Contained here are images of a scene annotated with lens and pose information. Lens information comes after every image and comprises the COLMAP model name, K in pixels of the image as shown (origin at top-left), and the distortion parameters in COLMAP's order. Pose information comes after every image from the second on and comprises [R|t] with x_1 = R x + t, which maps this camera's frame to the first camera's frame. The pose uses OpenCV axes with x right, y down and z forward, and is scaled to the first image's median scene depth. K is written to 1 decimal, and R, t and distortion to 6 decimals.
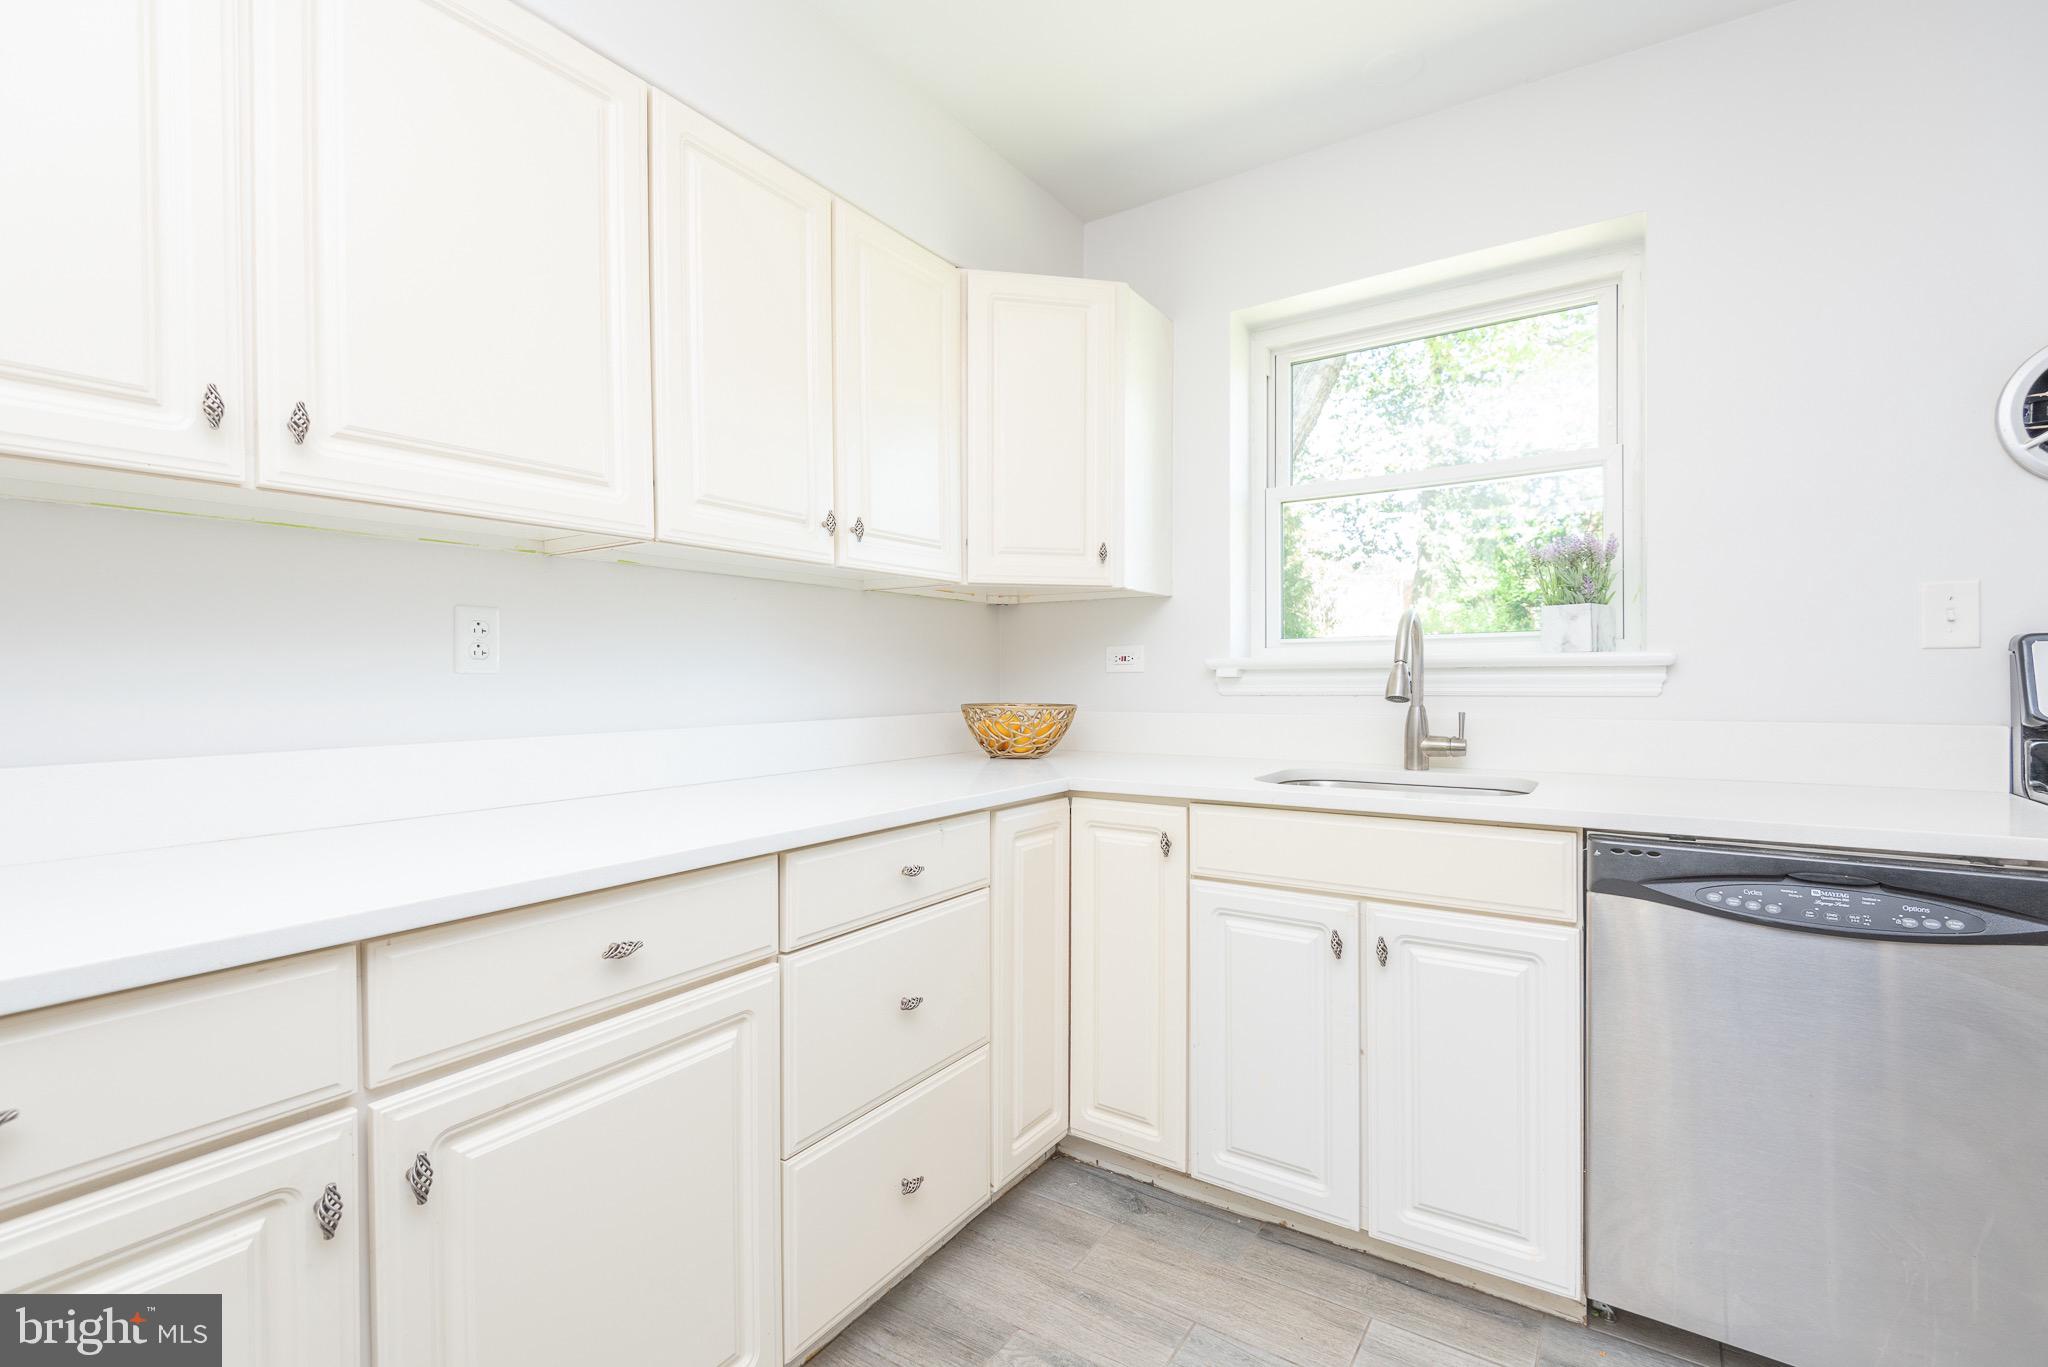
lens RADIAL K [[920.1, 0, 1015.4], [0, 920.1, 690.0], [0, 0, 1]] dist [0.035143, -0.023059]
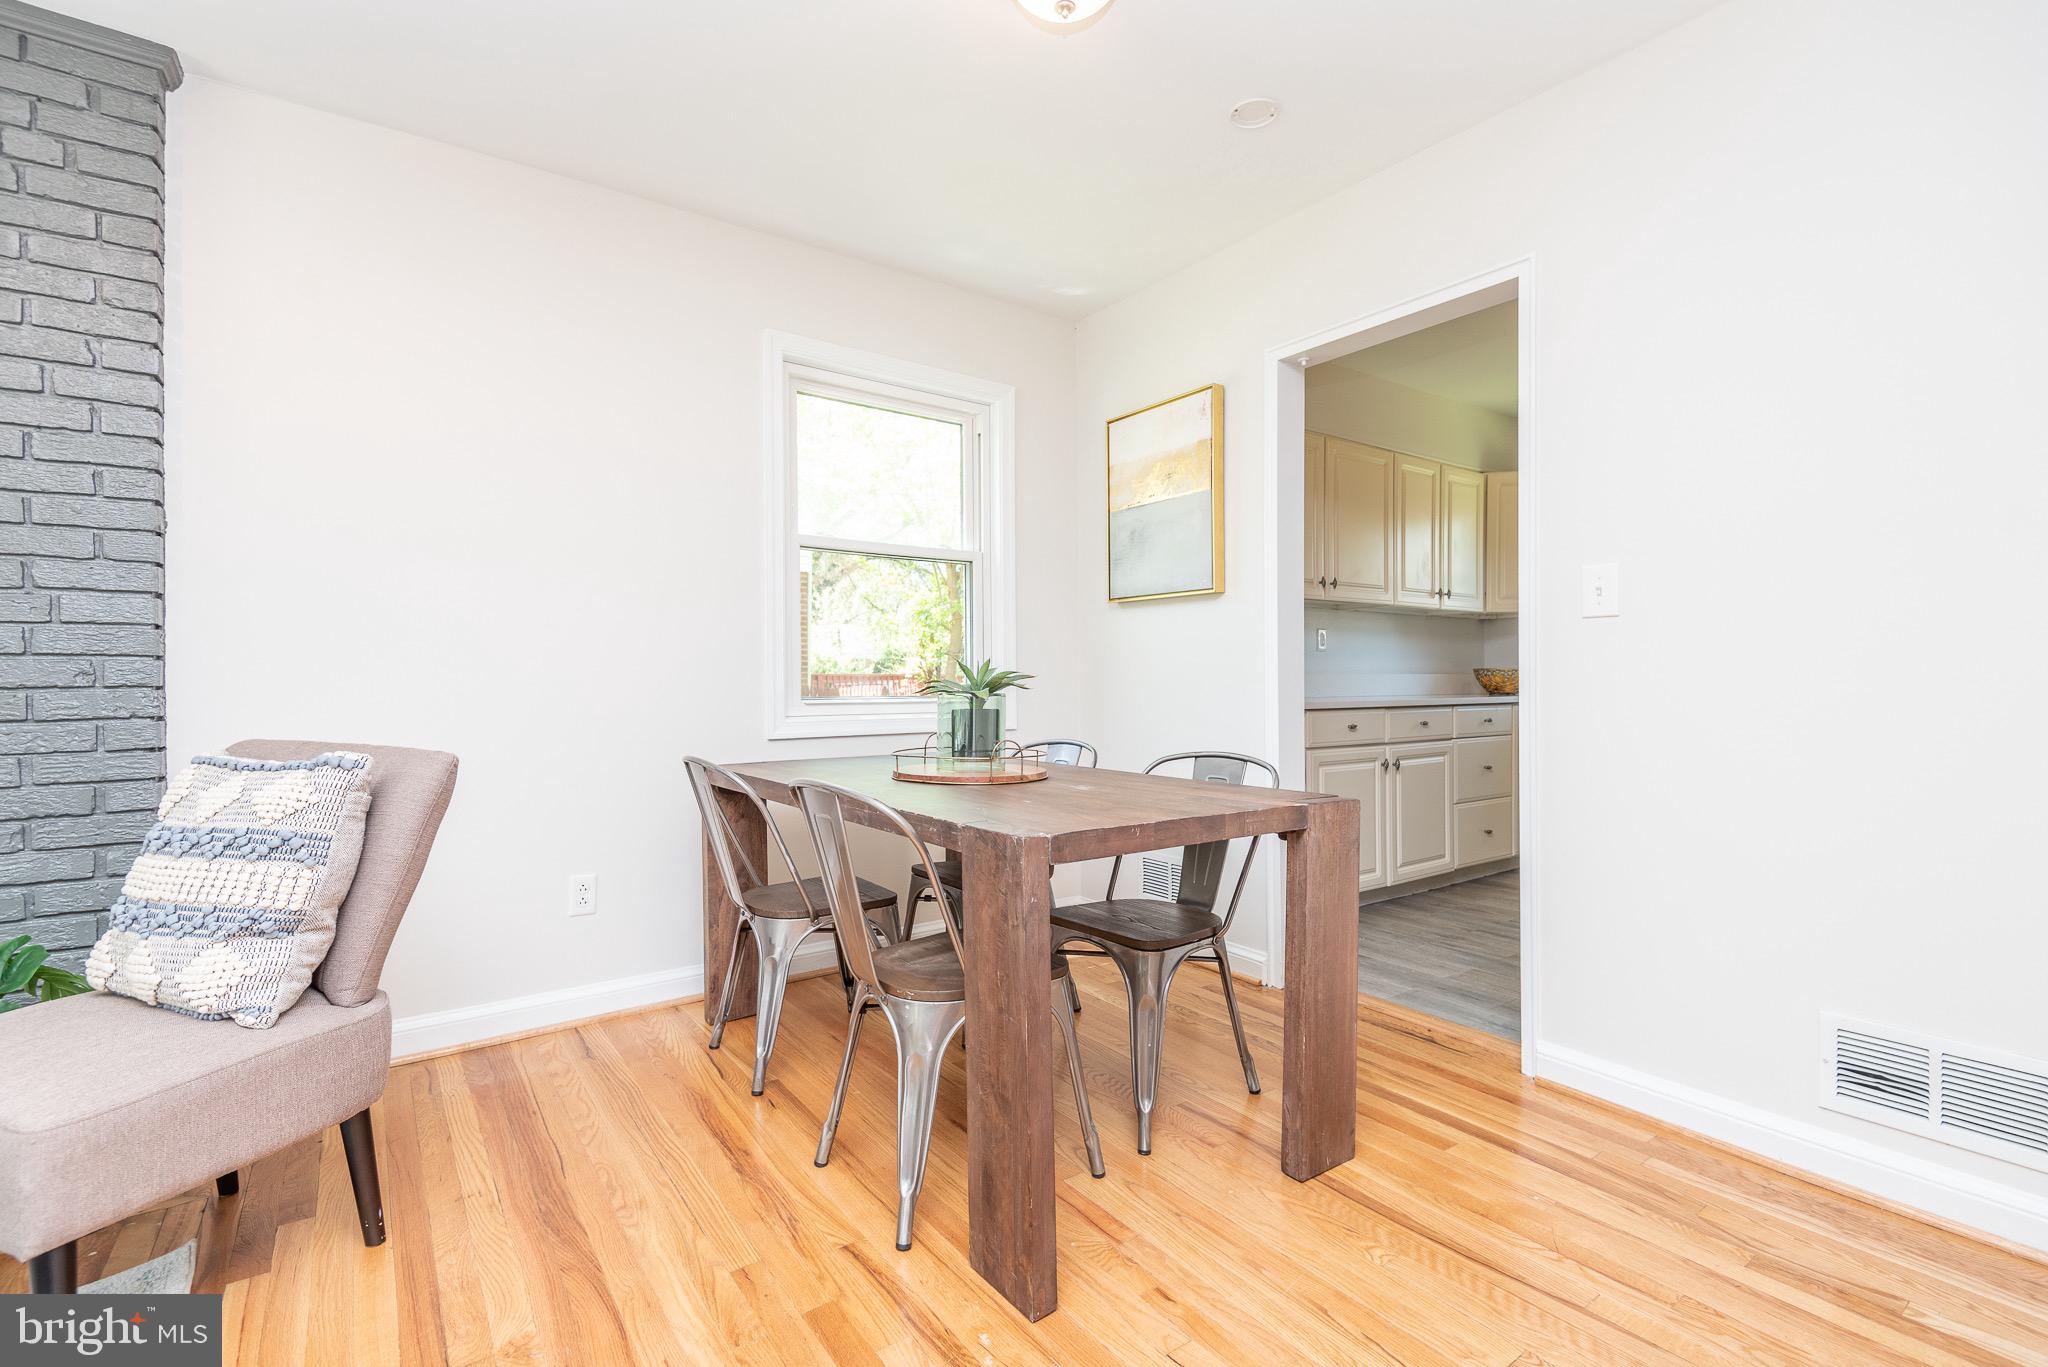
lens RADIAL K [[920.1, 0, 1015.4], [0, 920.1, 690.0], [0, 0, 1]] dist [0.035143, -0.023059]
pose [[0.935299, 0.007343, -0.353783, -0.407550], [-0.008938, 0.999956, -0.002876, 0.112313], [0.353747, 0.005852, 0.935323, -1.901623]]
